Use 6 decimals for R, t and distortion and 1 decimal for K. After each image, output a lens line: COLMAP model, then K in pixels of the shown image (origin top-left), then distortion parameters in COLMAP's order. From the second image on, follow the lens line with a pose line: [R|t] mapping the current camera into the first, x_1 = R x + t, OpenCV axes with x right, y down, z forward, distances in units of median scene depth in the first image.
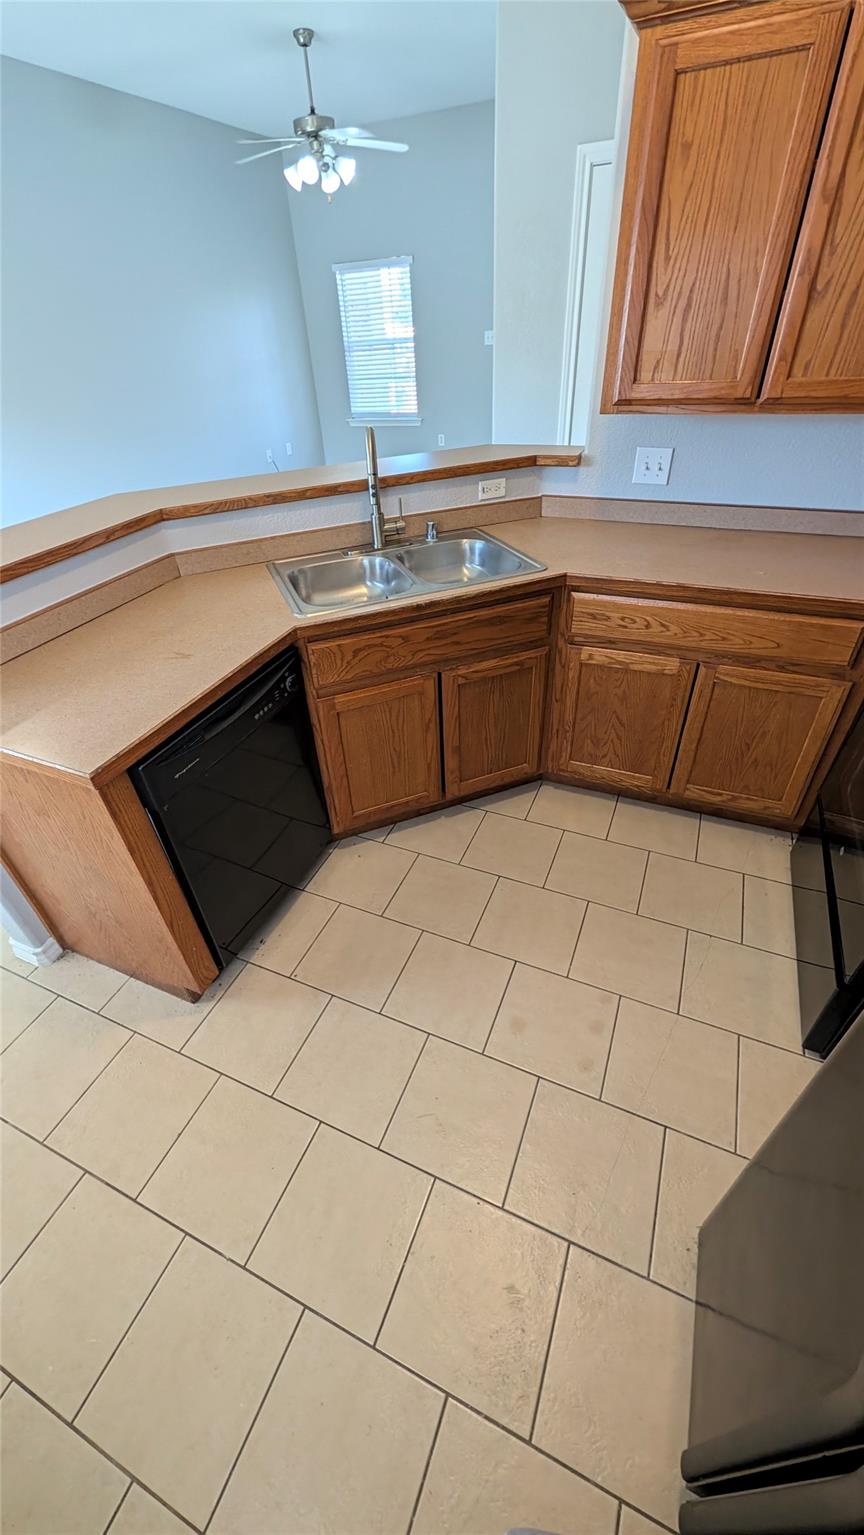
lens RADIAL K [[592.4, 0, 426.0], [0, 592.4, 768.4], [0, 0, 1]] dist [-0.000638, -0.000083]
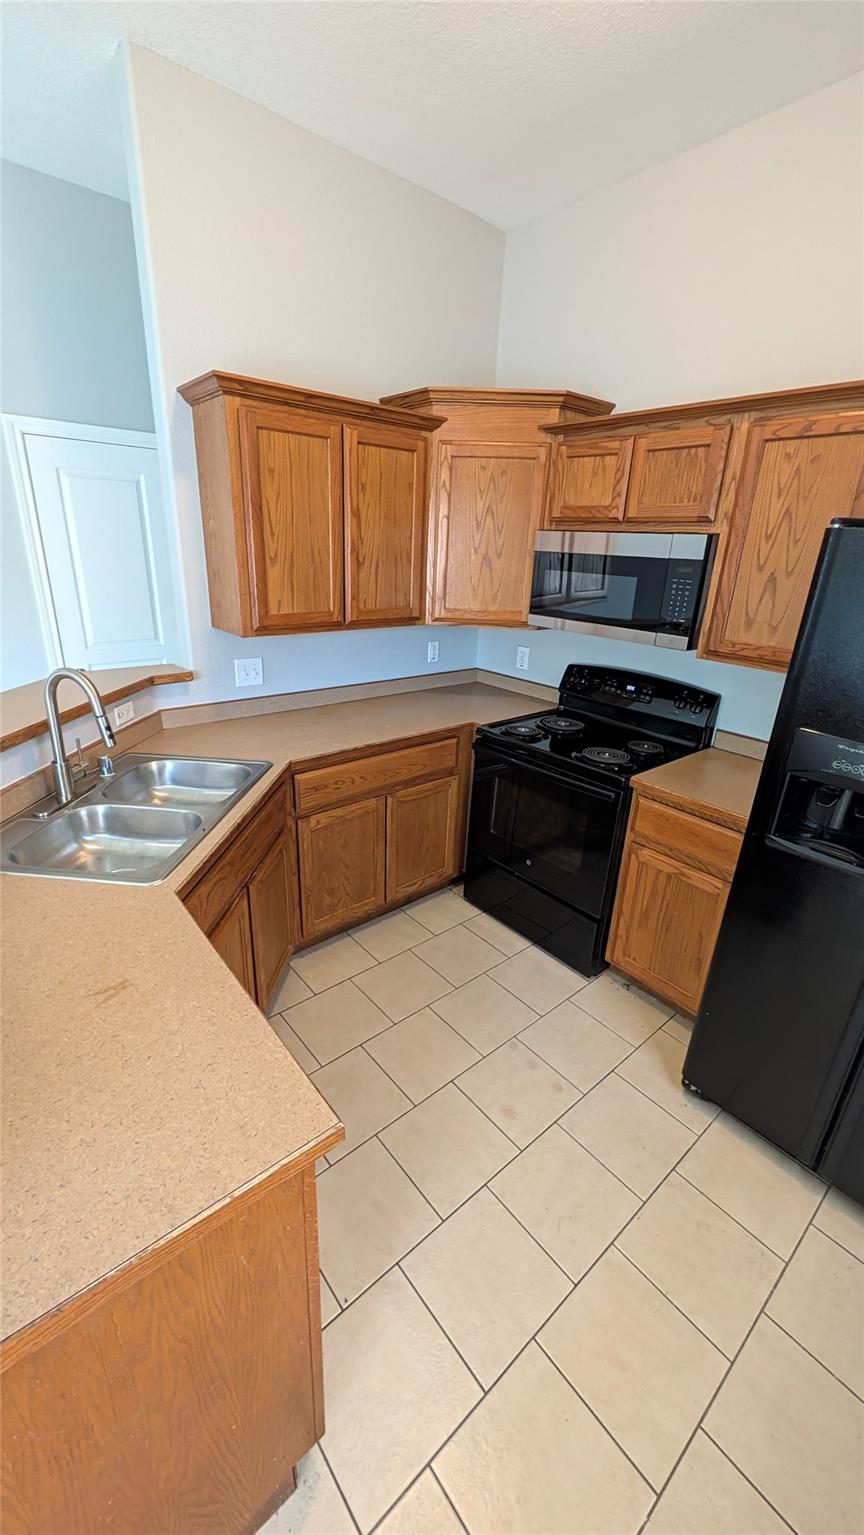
lens RADIAL K [[592.4, 0, 429.0], [0, 592.4, 770.5], [0, 0, 1]] dist [-0.000638, -0.000083]
pose [[0.438385, -0.258076, 0.860938, -0.635185], [0.494710, 0.869016, 0.008594, -0.193958], [-0.750387, 0.422147, 0.508636, 0.231155]]
